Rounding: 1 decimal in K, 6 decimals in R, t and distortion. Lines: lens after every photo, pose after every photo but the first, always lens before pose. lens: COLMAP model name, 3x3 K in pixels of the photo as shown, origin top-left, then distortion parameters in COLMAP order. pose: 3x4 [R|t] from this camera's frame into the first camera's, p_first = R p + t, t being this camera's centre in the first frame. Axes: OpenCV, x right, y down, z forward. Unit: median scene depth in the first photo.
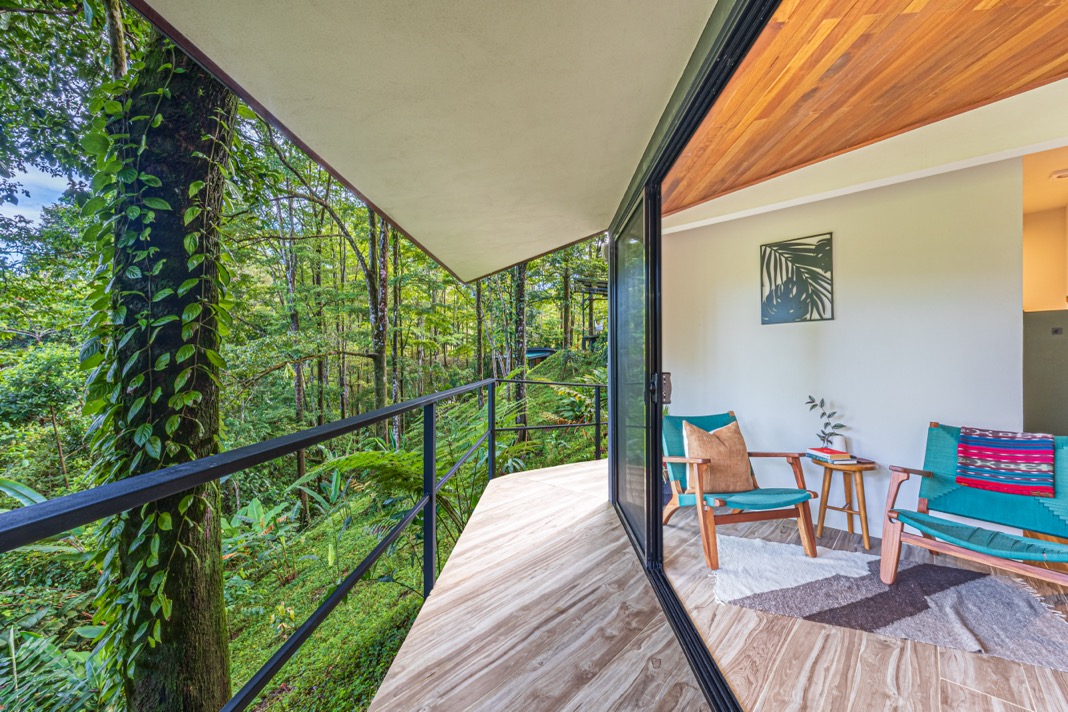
lens RADIAL K [[416.2, 0, 536.1], [0, 416.2, 360.0], [0, 0, 1]] dist [-0.007280, 0.000169]
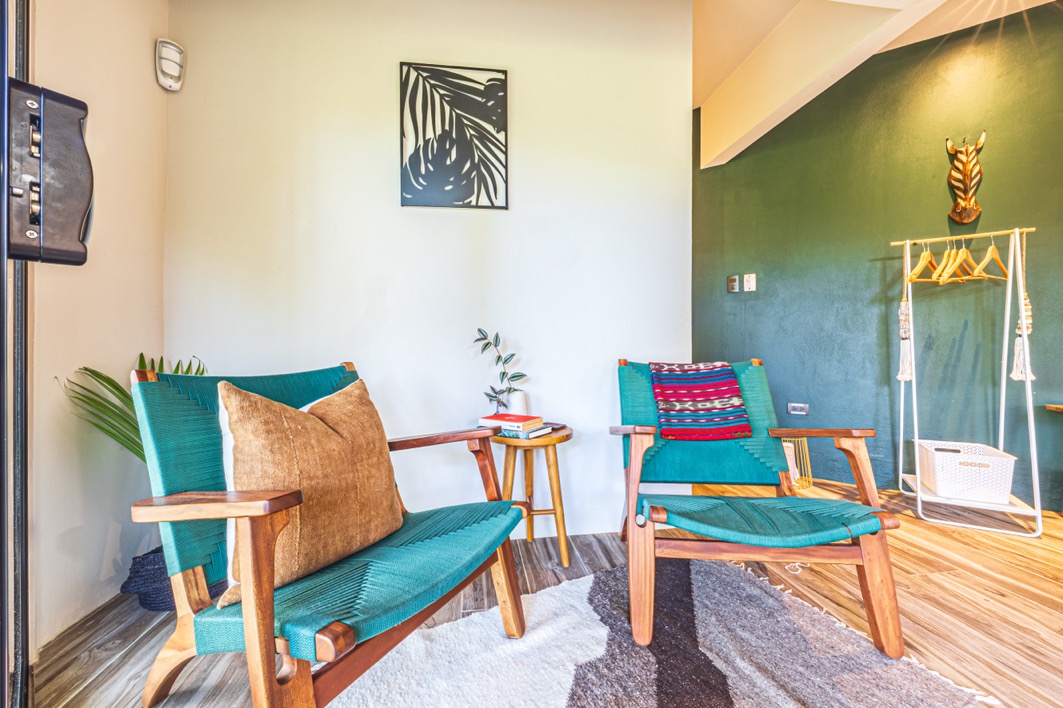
lens RADIAL K [[426.4, 0, 529.8], [0, 426.4, 347.0], [0, 0, 1]] dist [-0.009024, 0.000054]
pose [[0.637280, 0.001120, 0.770631, 0.238769], [-0.004170, 0.999989, 0.001996, 0.110952], [-0.770621, -0.004485, 0.637278, 0.559726]]
